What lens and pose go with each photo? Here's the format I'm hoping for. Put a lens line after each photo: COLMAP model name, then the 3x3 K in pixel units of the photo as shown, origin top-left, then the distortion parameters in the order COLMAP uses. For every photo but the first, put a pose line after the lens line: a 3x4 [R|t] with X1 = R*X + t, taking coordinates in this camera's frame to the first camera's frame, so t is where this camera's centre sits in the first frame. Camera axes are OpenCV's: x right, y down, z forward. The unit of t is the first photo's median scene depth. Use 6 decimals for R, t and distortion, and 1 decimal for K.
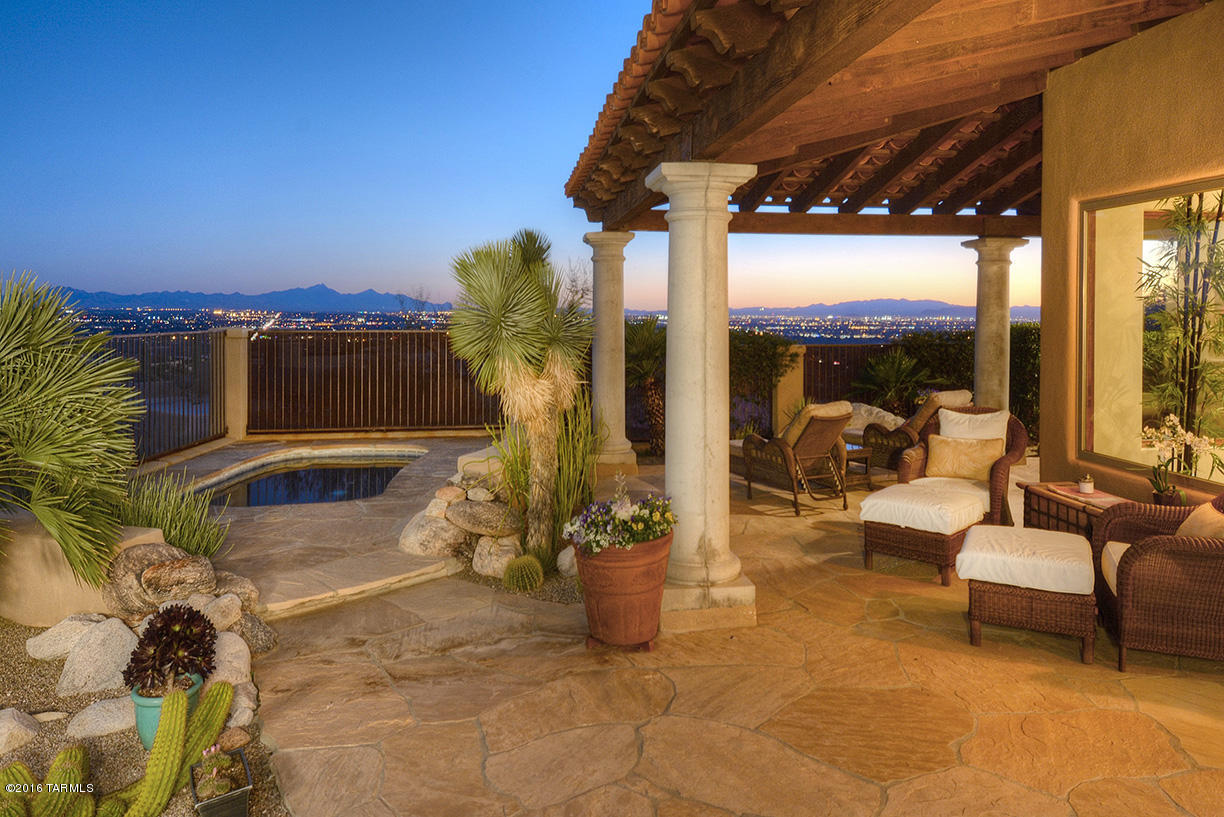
lens RADIAL K [[923.3, 0, 615.3], [0, 923.3, 346.8], [0, 0, 1]] dist [0.082340, -0.084530]
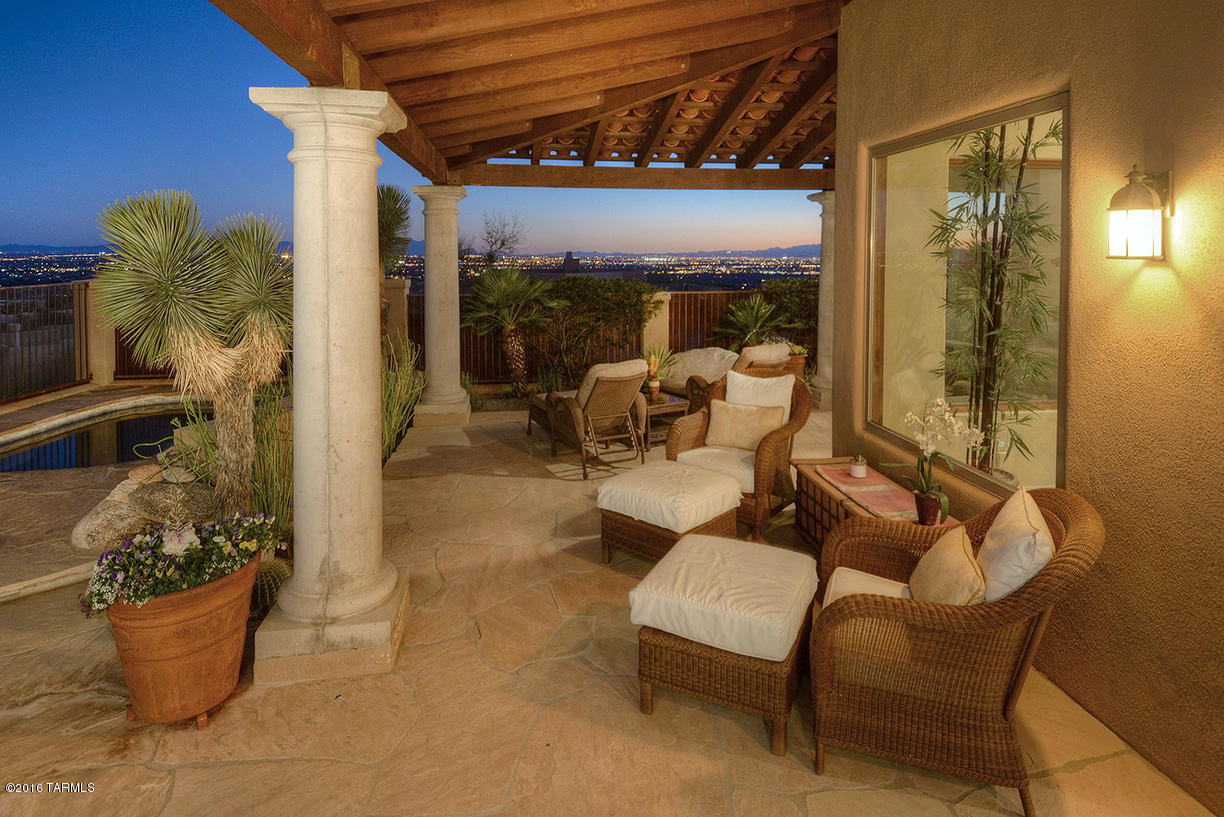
lens RADIAL K [[681.6, 0, 614.7], [0, 681.6, 295.1], [0, 0, 1]] dist [0.050964, -0.035706]
pose [[0.998714, 0.000245, -0.050691, 0.278602], [0.001015, 0.999691, 0.024819, -0.028437], [0.050681, -0.024839, 0.998406, 0.315781]]
